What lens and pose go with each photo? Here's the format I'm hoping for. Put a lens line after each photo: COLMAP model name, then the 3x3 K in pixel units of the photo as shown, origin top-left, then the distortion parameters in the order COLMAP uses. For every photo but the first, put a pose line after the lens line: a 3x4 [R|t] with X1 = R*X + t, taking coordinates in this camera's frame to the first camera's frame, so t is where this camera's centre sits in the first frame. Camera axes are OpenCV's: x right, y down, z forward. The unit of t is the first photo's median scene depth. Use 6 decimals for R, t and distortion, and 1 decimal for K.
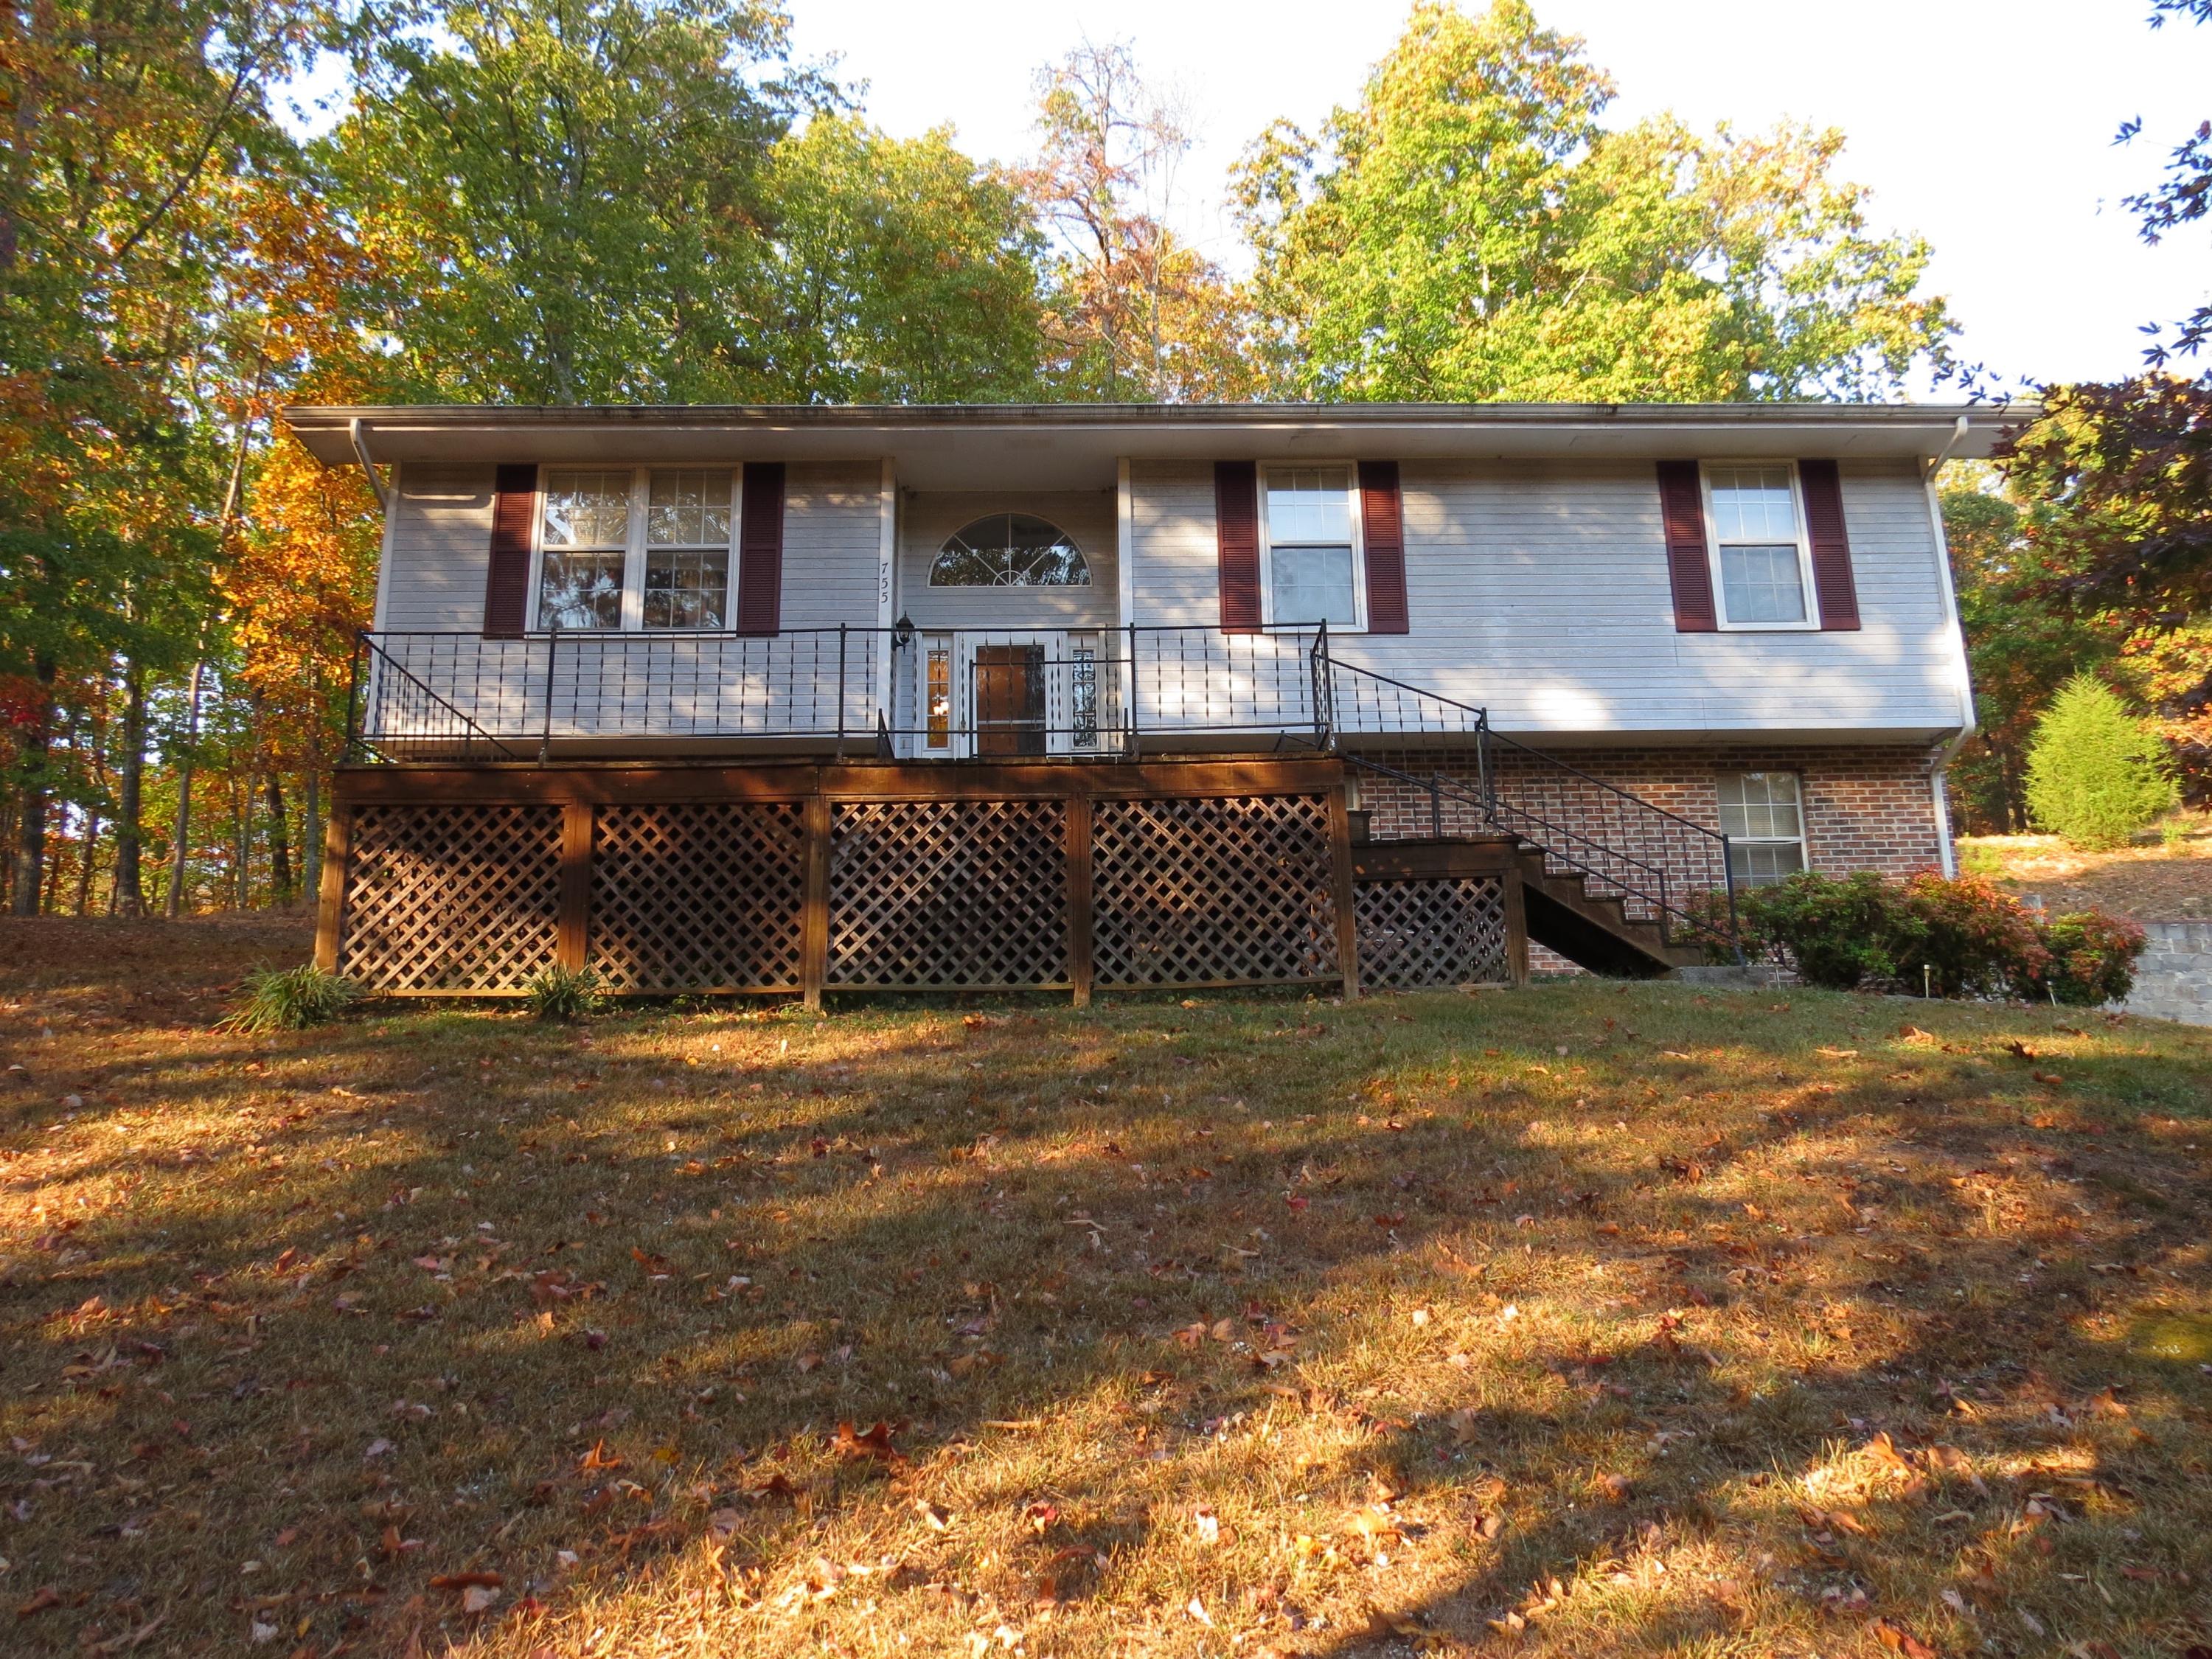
lens RADIAL K [[1585.7, 0, 1103.0], [0, 1585.7, 817.2], [0, 0, 1]] dist [-0.025959, 0.017862]
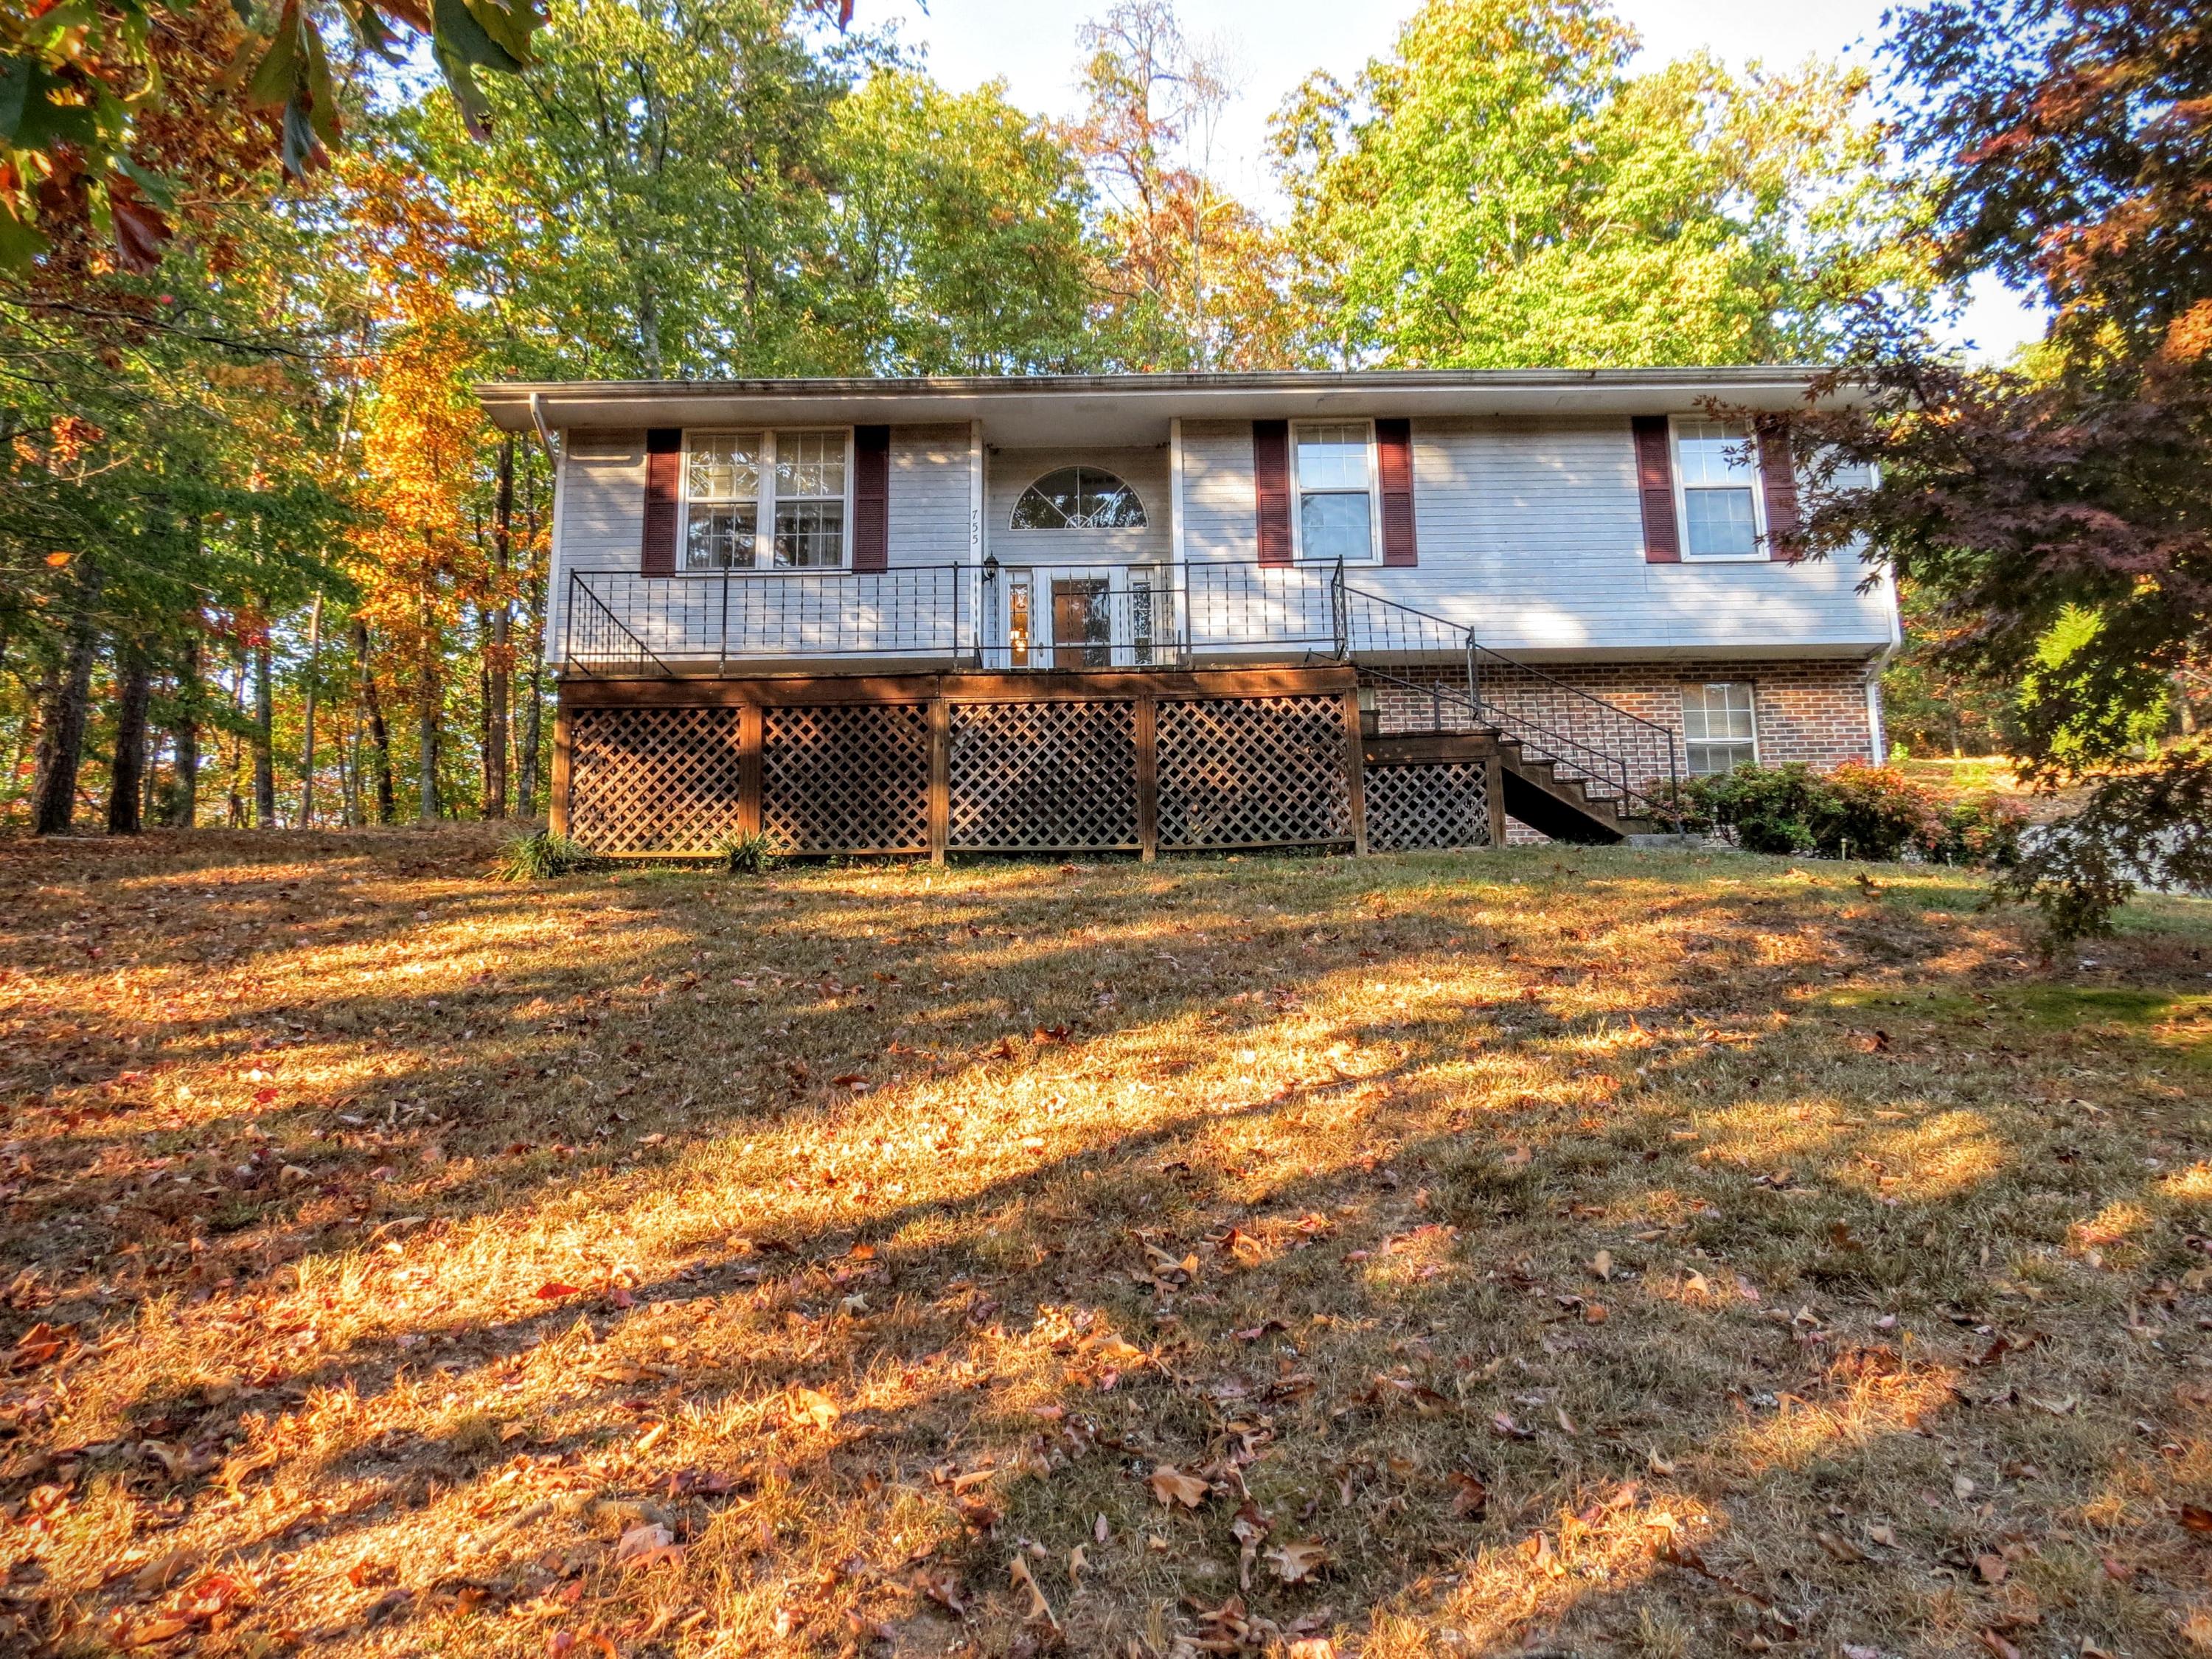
lens RADIAL K [[1585.7, 0, 1104.2], [0, 1585.7, 822.3], [0, 0, 1]] dist [-0.025959, 0.017862]
pose [[0.999672, -0.004328, -0.025239, -0.015880], [0.005392, 0.999093, 0.042240, 0.030912], [0.025033, -0.042363, 0.998789, -0.254277]]
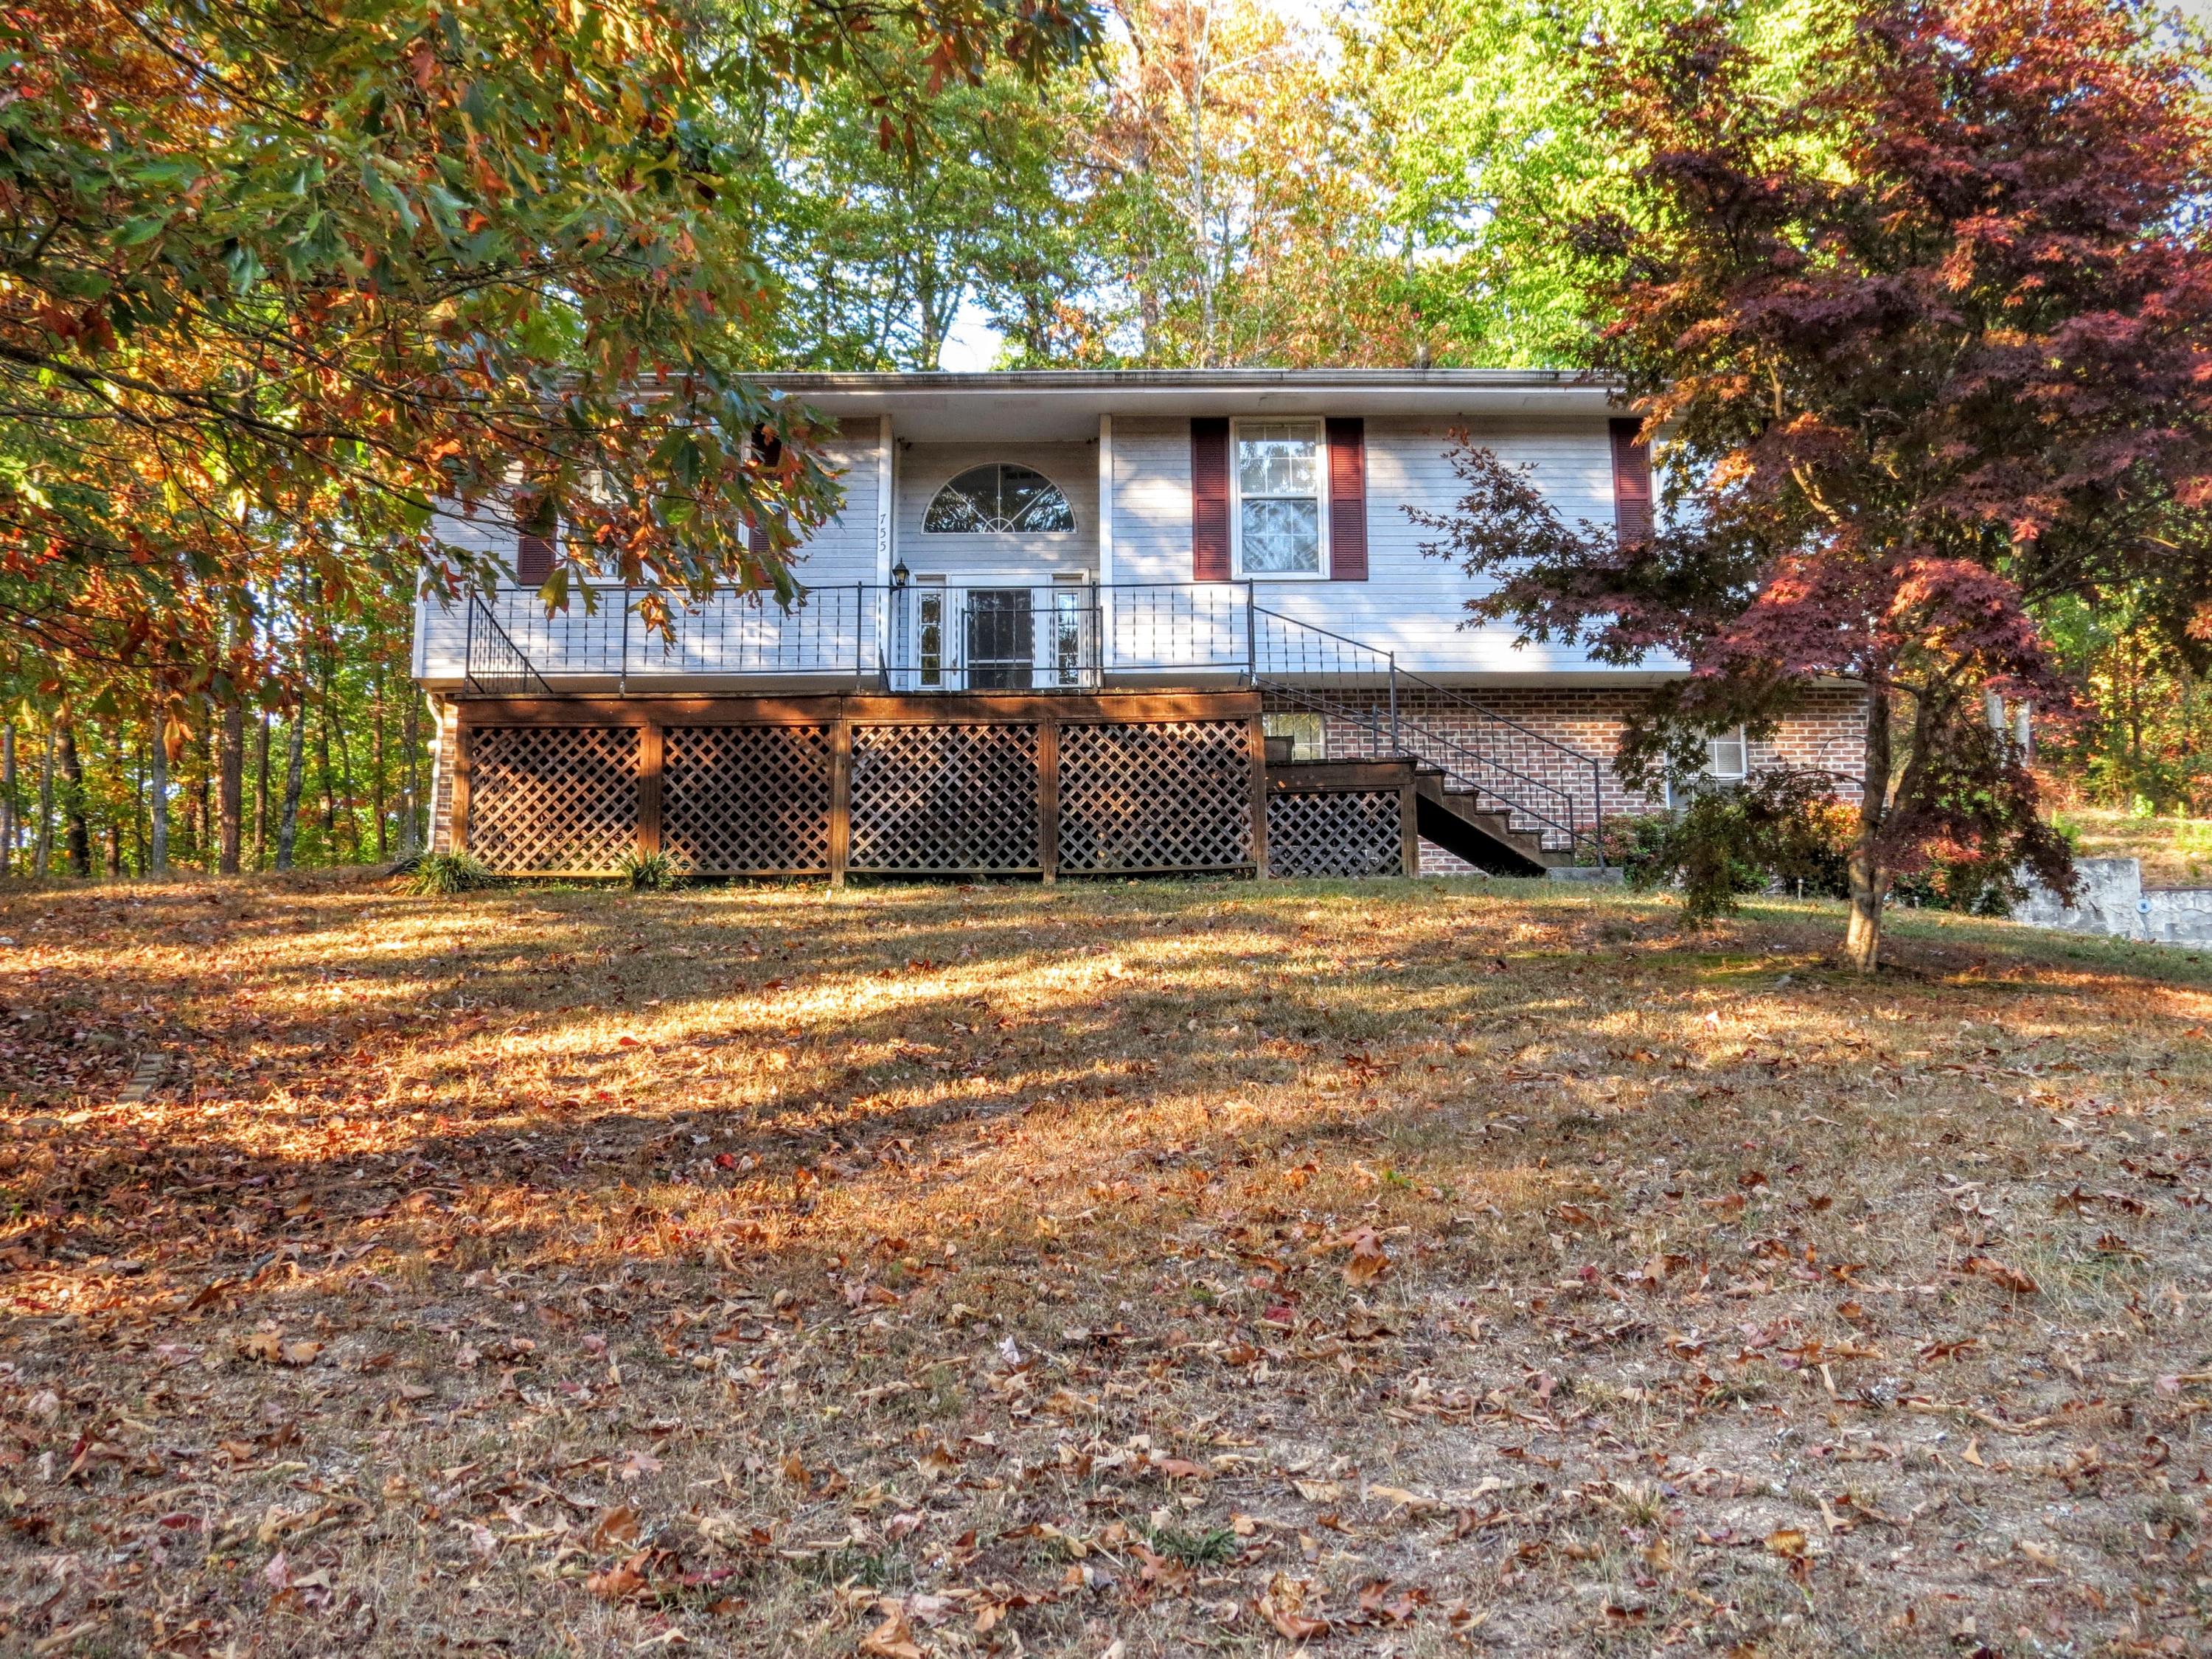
lens RADIAL K [[2622.9, 0, 1083.9], [0, 2622.9, 852.3], [0, 0, 1]] dist [-0.078260, 0.000000]
pose [[0.999419, 0.004633, -0.033777, 0.079554], [-0.004309, 0.999944, 0.009663, 0.067223], [0.033820, -0.009512, 0.999383, -1.025062]]
